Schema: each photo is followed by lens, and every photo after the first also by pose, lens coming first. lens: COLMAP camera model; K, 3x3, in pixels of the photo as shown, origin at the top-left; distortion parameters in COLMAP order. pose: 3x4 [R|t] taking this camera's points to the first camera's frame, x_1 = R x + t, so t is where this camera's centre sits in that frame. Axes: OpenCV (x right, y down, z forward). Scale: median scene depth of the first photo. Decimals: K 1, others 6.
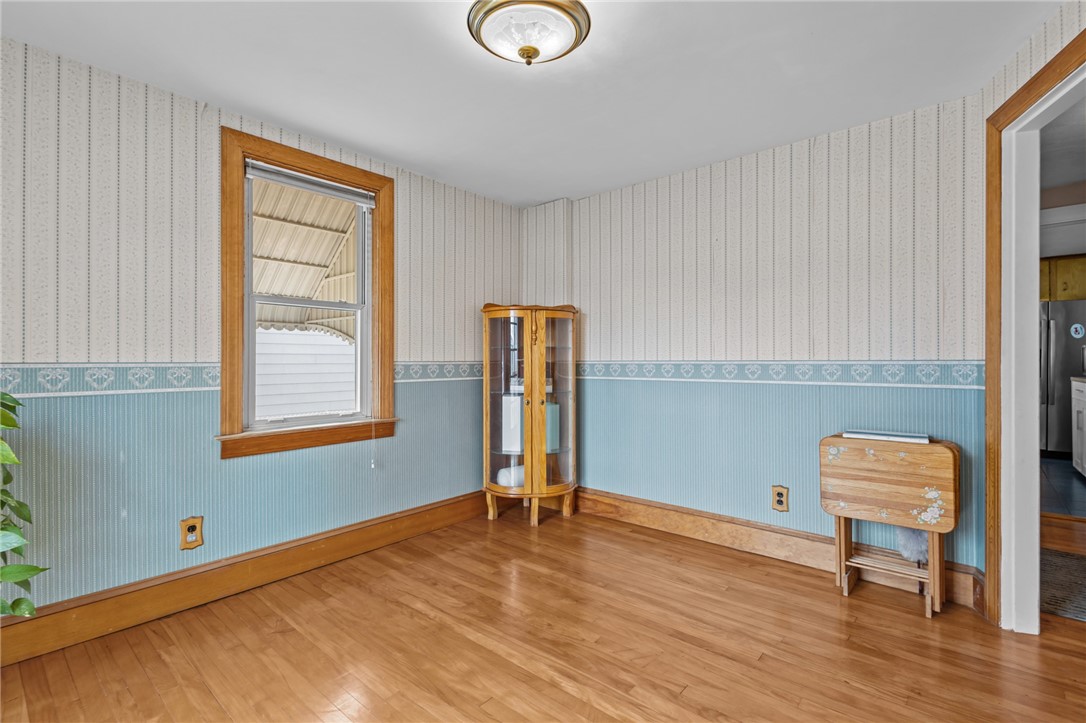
lens RADIAL K [[496.6, 0, 538.8], [0, 496.6, 360.7], [0, 0, 1]] dist [0.002366, 0.000109]
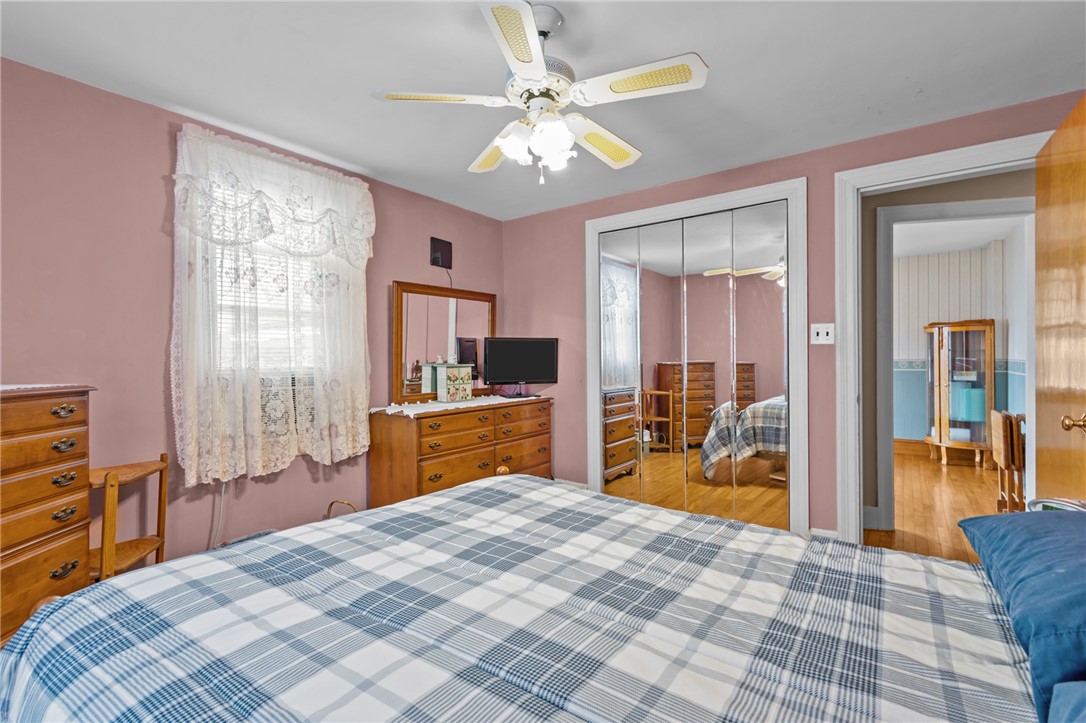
lens RADIAL K [[500.5, 0, 546.2], [0, 500.5, 364.3], [0, 0, 1]] dist [0.002478, -0.000690]
pose [[0.107033, 0.011603, -0.994188, 1.730717], [0.009881, 0.999870, 0.012733, -0.019992], [0.994206, -0.011187, 0.106904, -0.483495]]
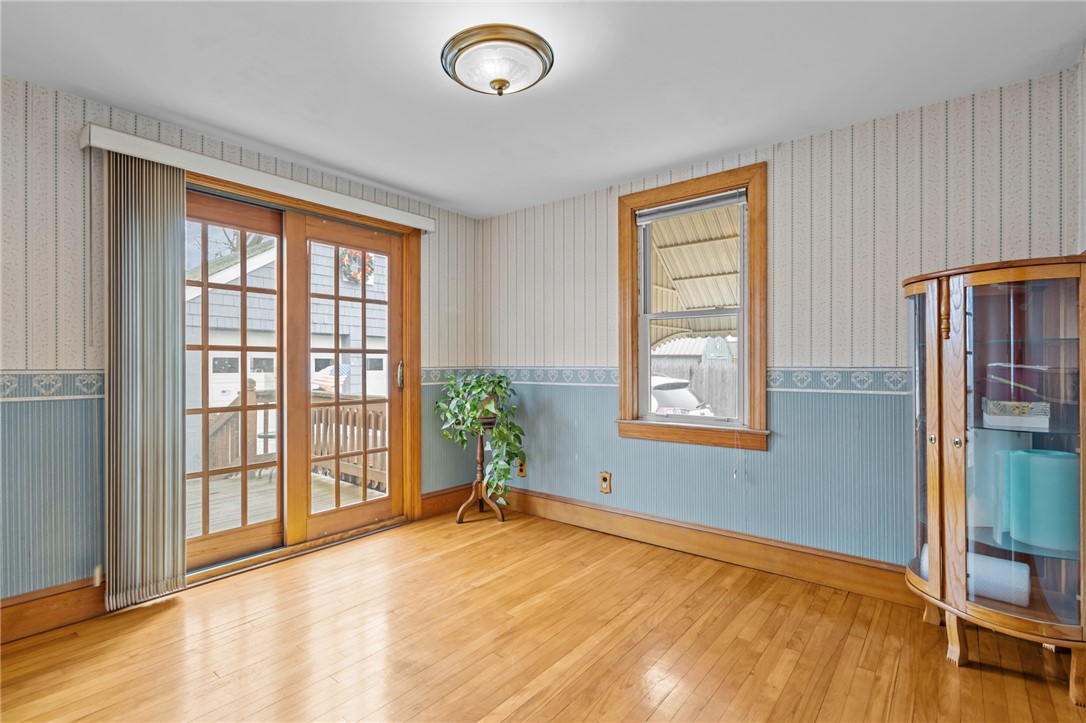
lens RADIAL K [[500.5, 0, 546.2], [0, 500.5, 364.3], [0, 0, 1]] dist [0.002478, -0.000690]
pose [[0.050283, 0.001066, -0.998734, 0.655181], [0.001139, 0.999999, 0.001125, -0.005147], [0.998734, -0.001194, 0.050281, 0.633182]]
